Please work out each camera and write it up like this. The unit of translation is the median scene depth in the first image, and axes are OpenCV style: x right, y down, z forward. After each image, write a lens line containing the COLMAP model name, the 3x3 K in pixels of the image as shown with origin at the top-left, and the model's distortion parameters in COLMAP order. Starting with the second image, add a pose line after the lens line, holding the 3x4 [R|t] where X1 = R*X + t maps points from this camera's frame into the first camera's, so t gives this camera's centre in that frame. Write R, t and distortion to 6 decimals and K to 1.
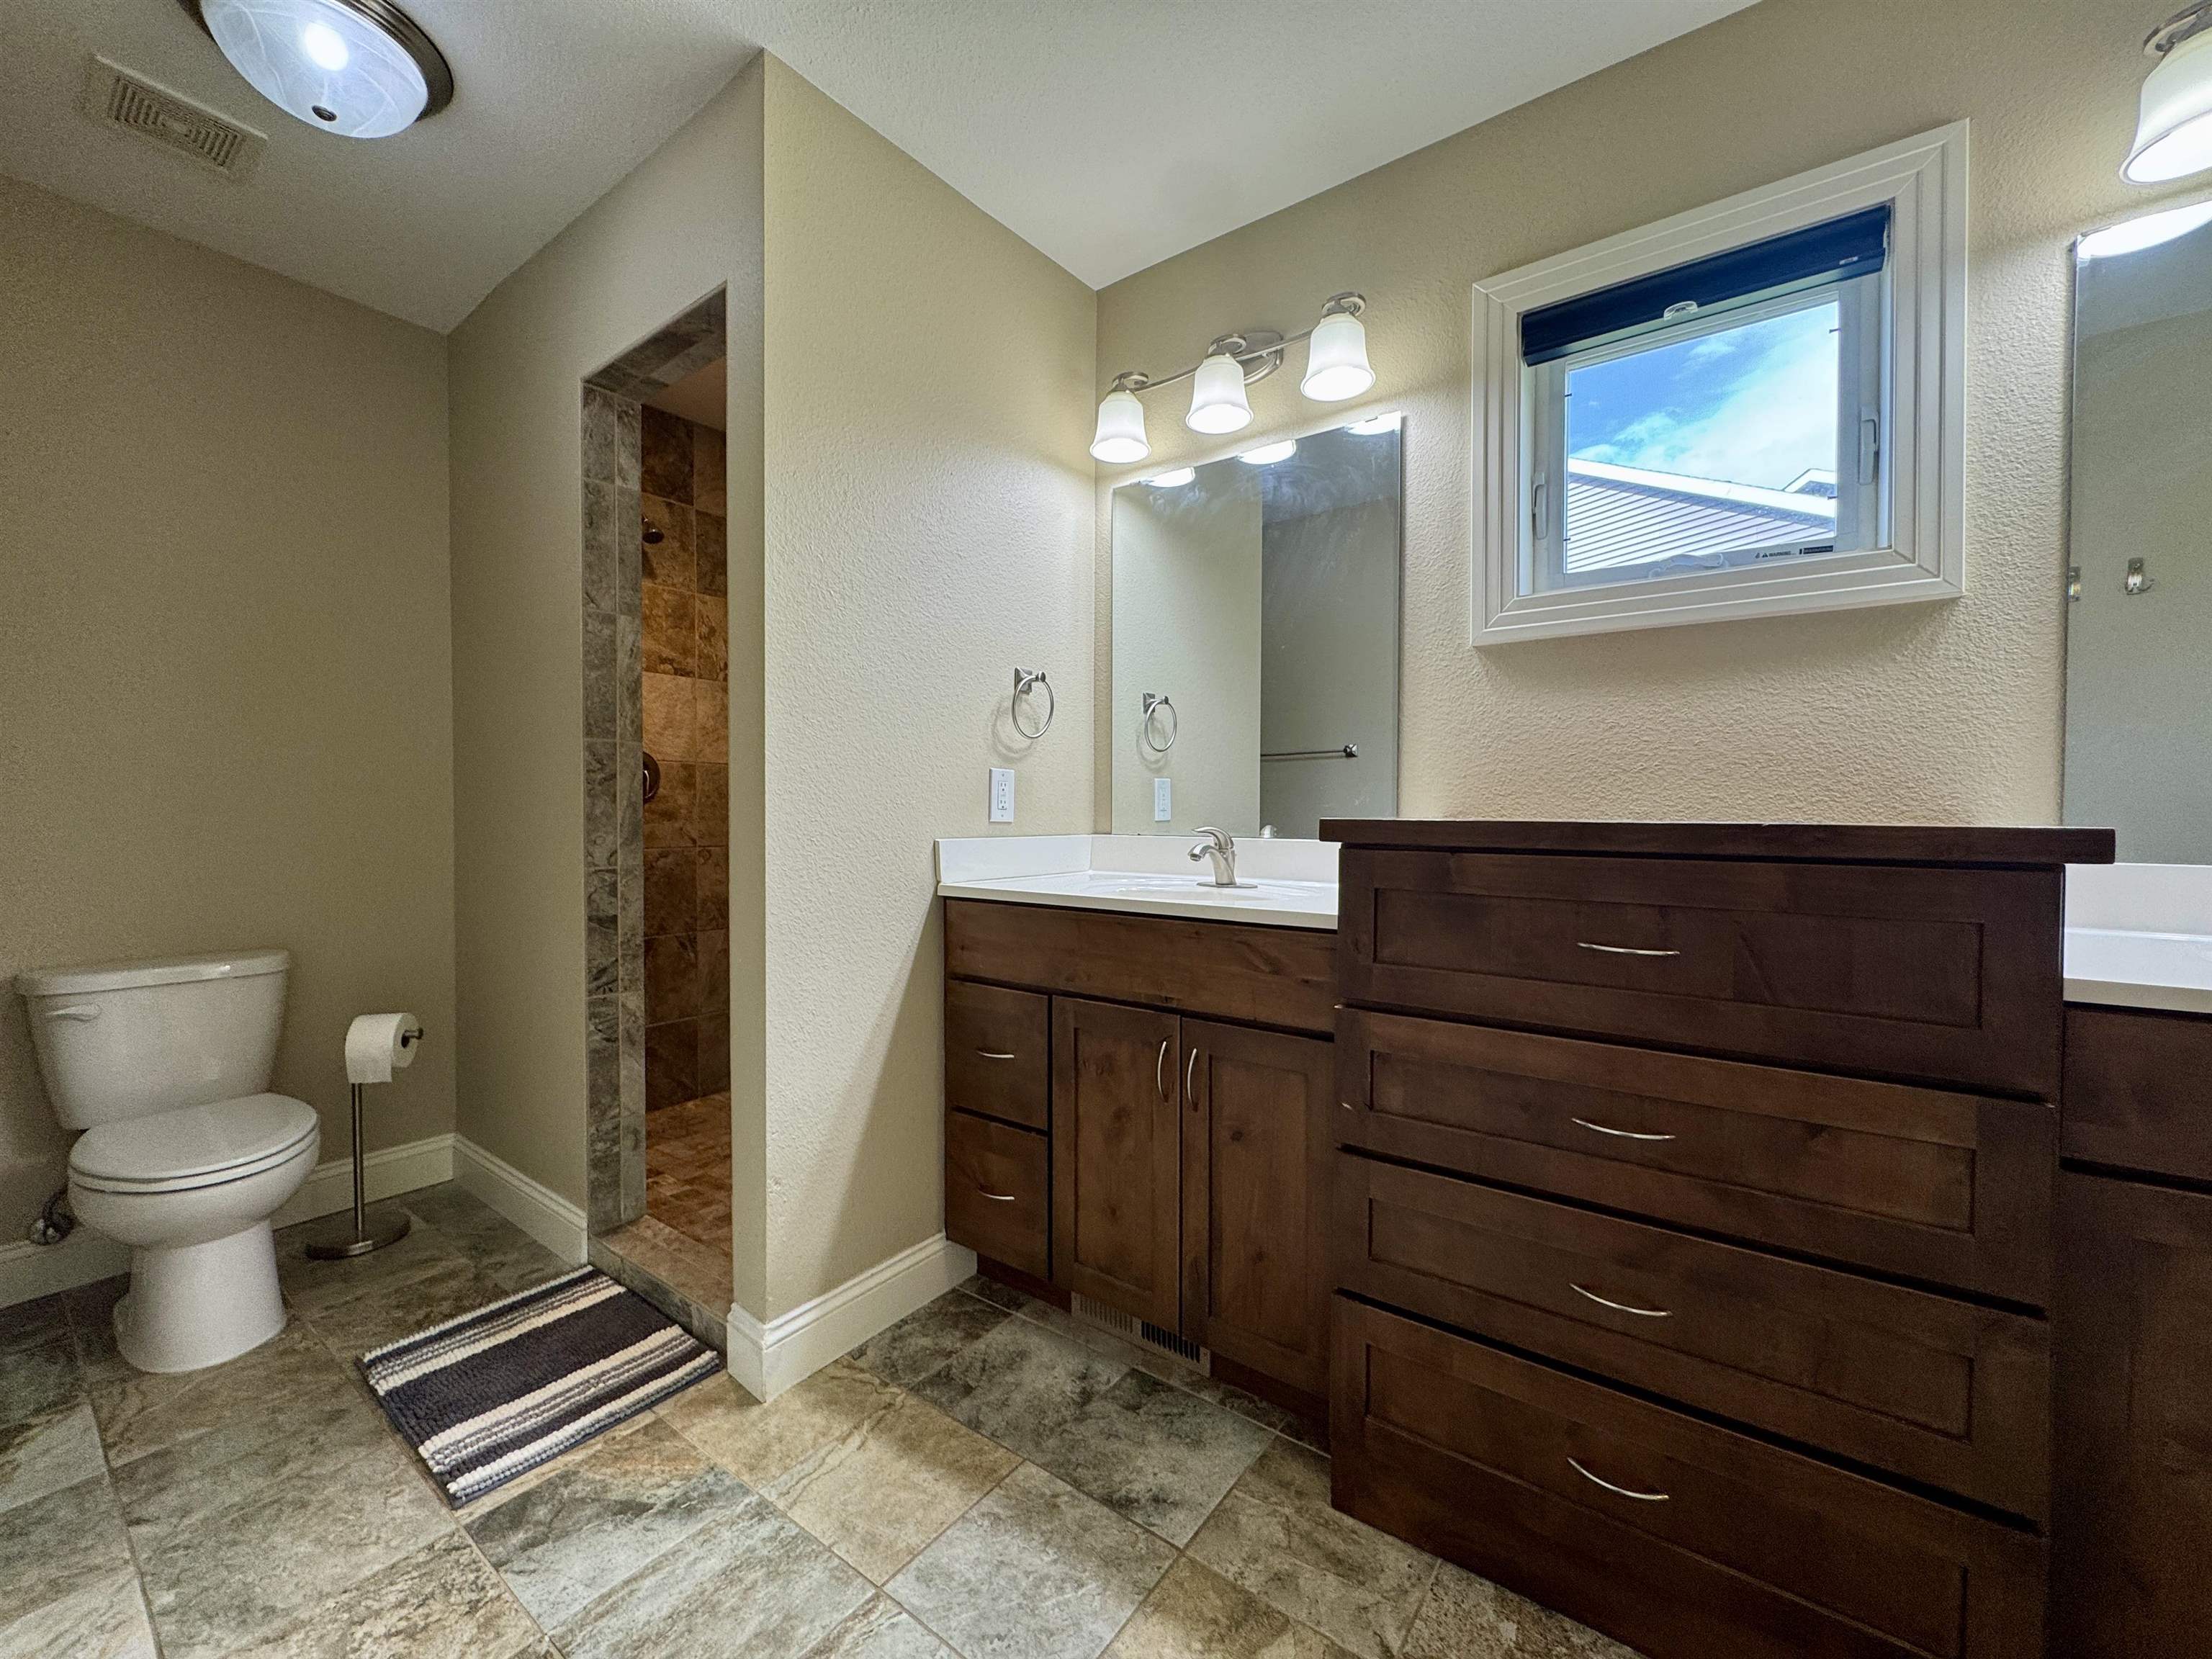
lens RADIAL K [[883.3, 0, 1108.6], [0, 883.3, 826.4], [0, 0, 1]] dist [-0.002997, 0.000395]
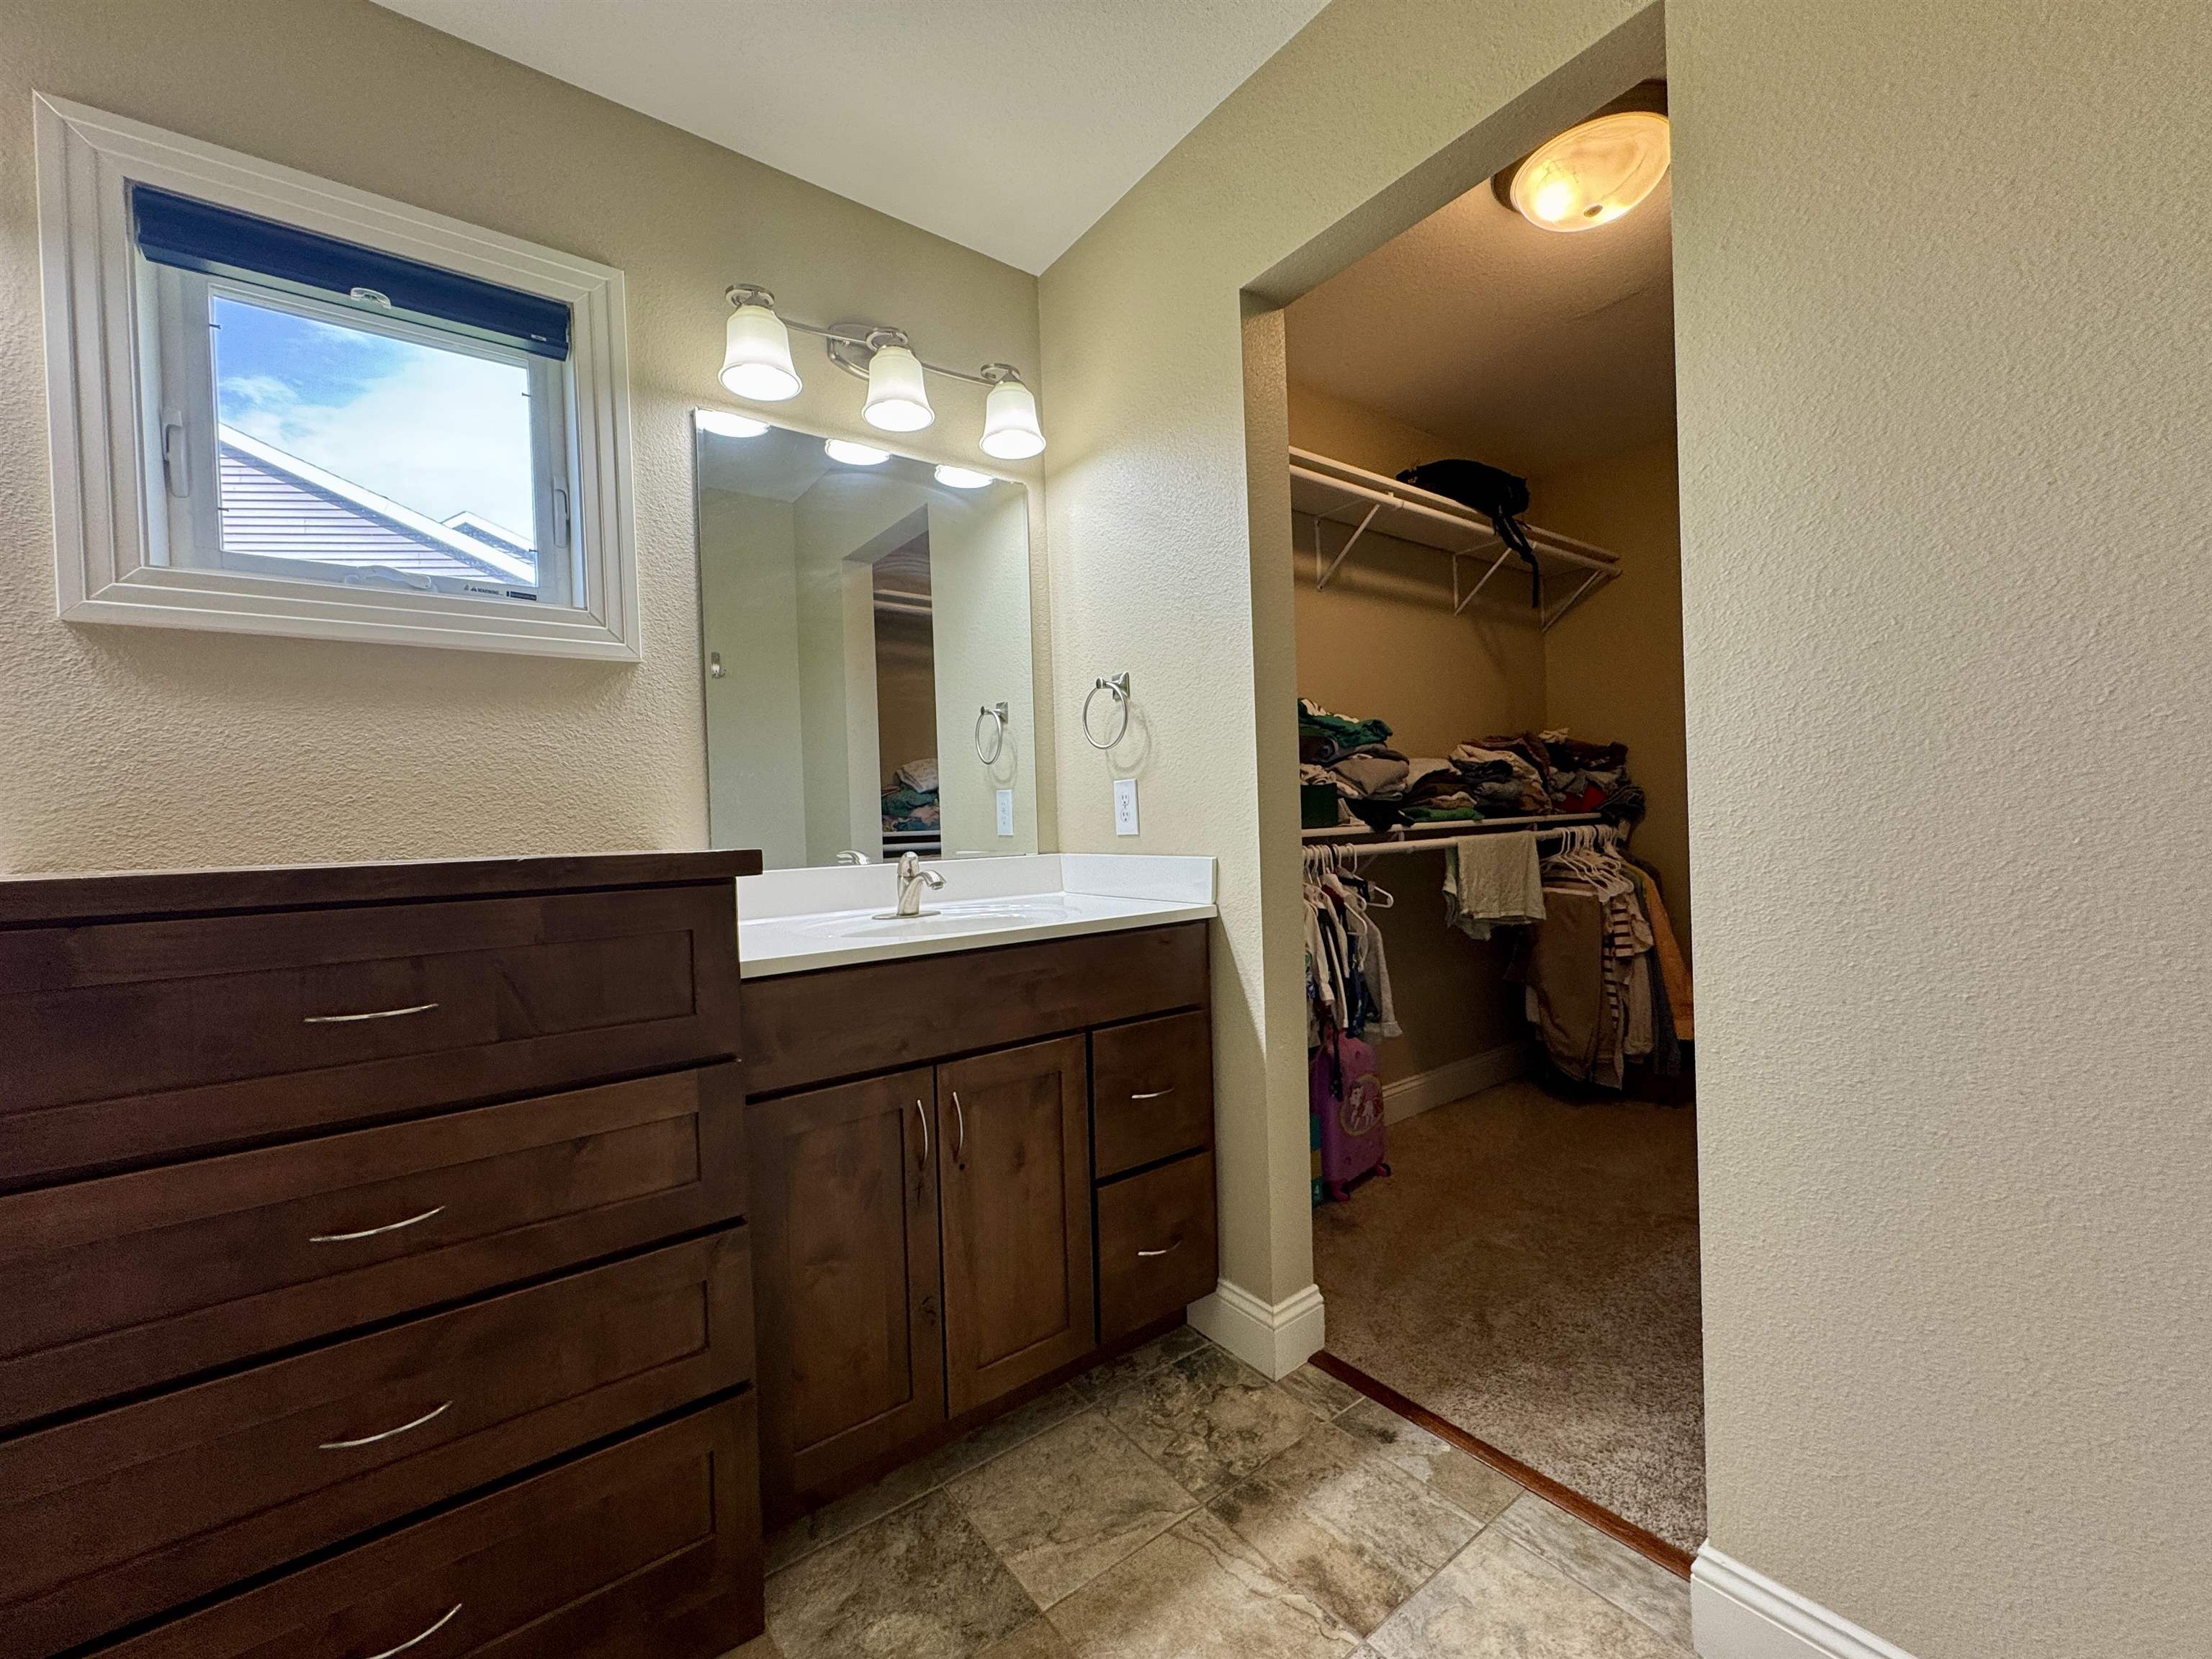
lens RADIAL K [[883.3, 0, 1103.9], [0, 883.3, 826.5], [0, 0, 1]] dist [-0.002997, 0.000395]
pose [[0.278207, -0.020642, 0.960299, -0.027886], [0.052894, 0.998581, 0.006141, -0.008038], [-0.959064, 0.049086, 0.278904, 0.056340]]
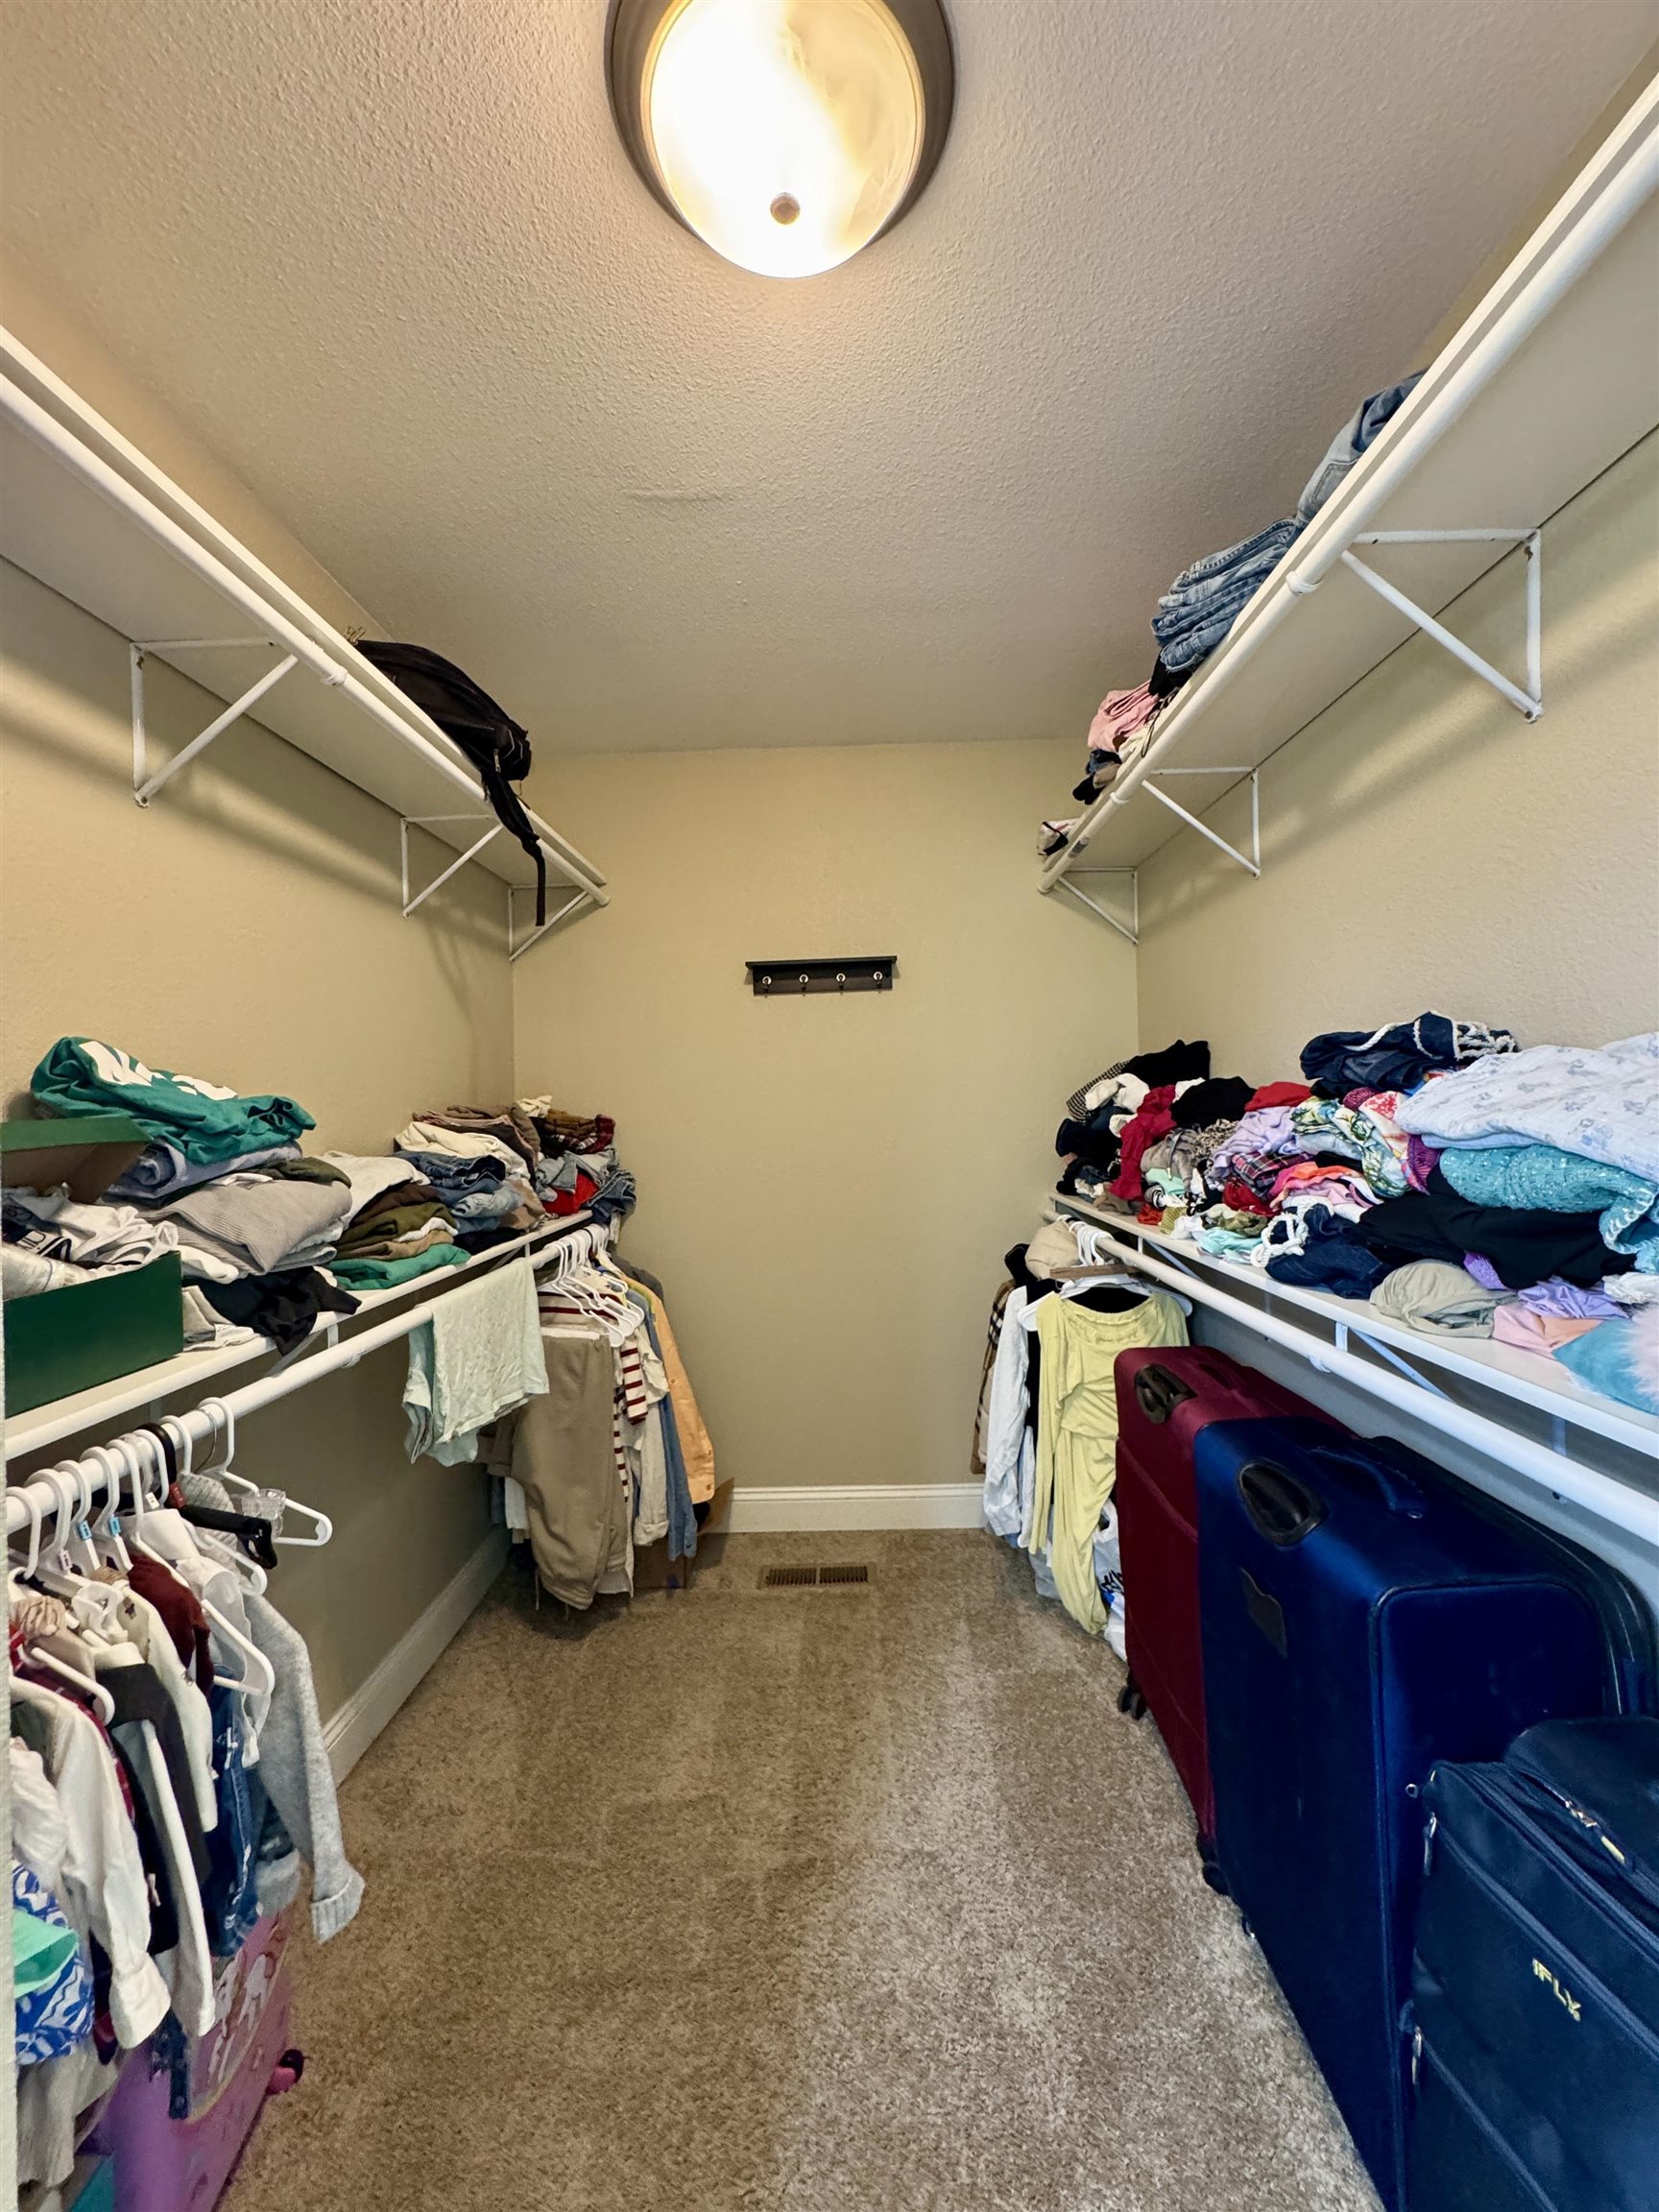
lens RADIAL K [[883.3, 0, 835.9], [0, 883.3, 1106.2], [0, 0, 1]] dist [-0.002997, 0.000395]
pose [[-0.587001, 0.015955, 0.809429, 0.668588], [0.038475, 0.999226, 0.008206, -0.131612], [-0.808672, 0.035960, -0.587160, 0.076651]]
